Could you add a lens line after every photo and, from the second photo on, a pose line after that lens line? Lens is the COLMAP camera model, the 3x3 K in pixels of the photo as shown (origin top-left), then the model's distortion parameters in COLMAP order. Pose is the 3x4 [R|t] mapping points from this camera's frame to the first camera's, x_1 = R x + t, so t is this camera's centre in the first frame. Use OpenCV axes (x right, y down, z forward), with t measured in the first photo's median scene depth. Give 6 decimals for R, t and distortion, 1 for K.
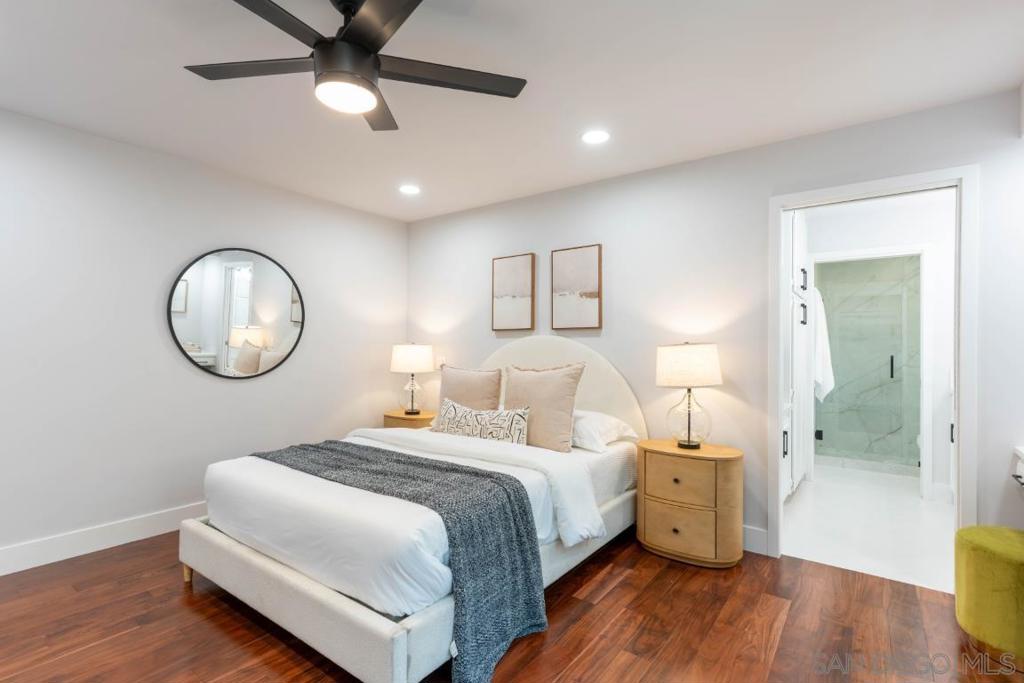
lens RADIAL K [[499.0, 0, 512.0], [0, 499.0, 341.5], [0, 0, 1]] dist [0.020522, -0.000030]
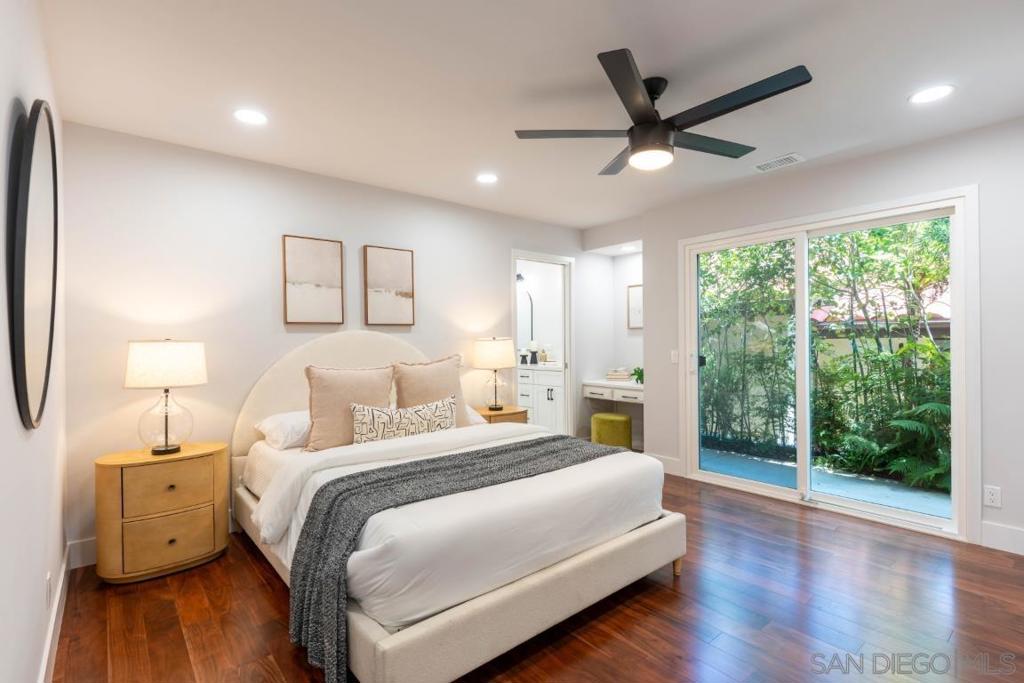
lens RADIAL K [[471.4, 0, 509.2], [0, 471.4, 367.7], [0, 0, 1]] dist [-0.056881, -0.000069]
pose [[0.227869, -0.061463, 0.971750, -0.752588], [-0.004846, 0.997922, 0.064255, -0.000073], [-0.973680, -0.019351, 0.227098, 0.500166]]
